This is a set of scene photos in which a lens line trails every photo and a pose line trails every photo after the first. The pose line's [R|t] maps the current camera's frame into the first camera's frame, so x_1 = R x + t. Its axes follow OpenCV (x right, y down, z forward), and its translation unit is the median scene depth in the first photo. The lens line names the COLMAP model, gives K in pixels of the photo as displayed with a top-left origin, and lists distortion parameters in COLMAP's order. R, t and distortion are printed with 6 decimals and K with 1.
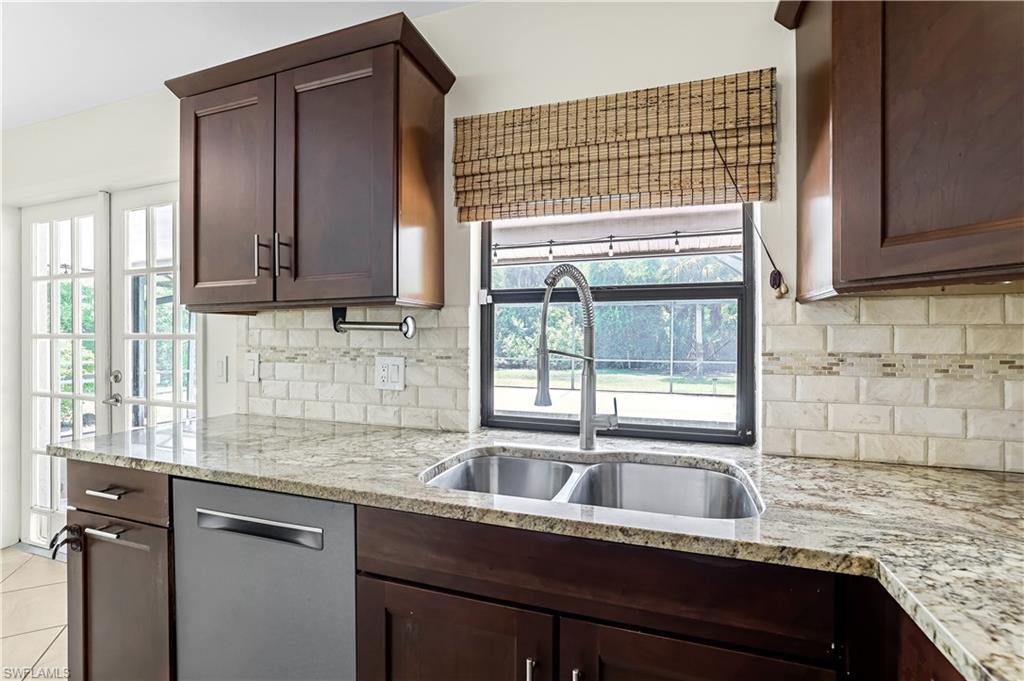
lens RADIAL K [[480.2, 0, 512.0], [0, 480.2, 340.5], [0, 0, 1]] dist [-0.000894, -0.000040]
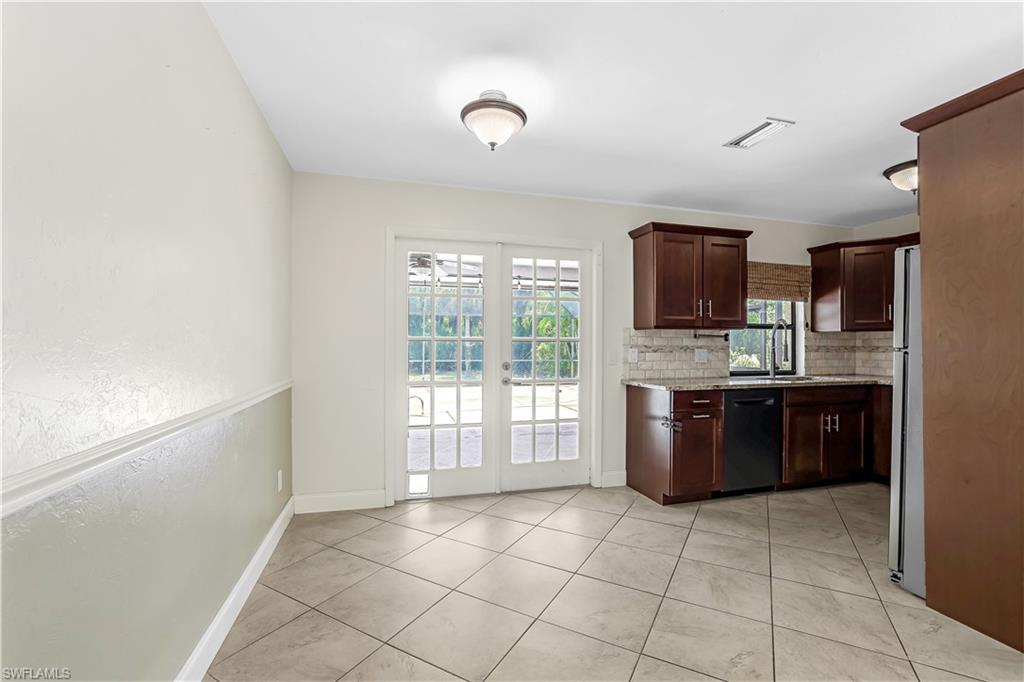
lens RADIAL K [[444.9, 0, 508.5], [0, 444.9, 339.5], [0, 0, 1]] dist [-0.046711, 0.013970]
pose [[0.816797, 0.007565, 0.576876, -2.157242], [0.001103, 0.999892, -0.014674, 0.015810], [-0.576924, 0.012622, 0.816700, -0.237208]]
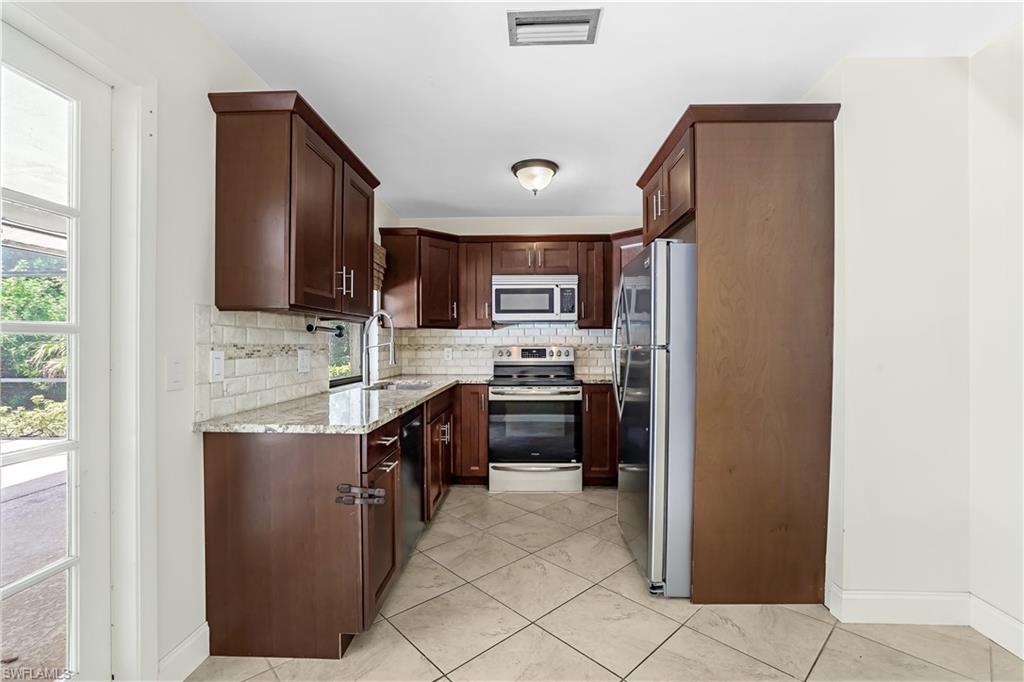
lens RADIAL K [[450.6, 0, 512.8], [0, 450.6, 343.7], [0, 0, 1]] dist [-0.022925, 0.000182]
pose [[-0.310315, -0.000573, 0.950634, -1.621856], [0.005828, 0.999980, 0.002505, 0.013839], [-0.950616, 0.006318, -0.310306, 0.758220]]
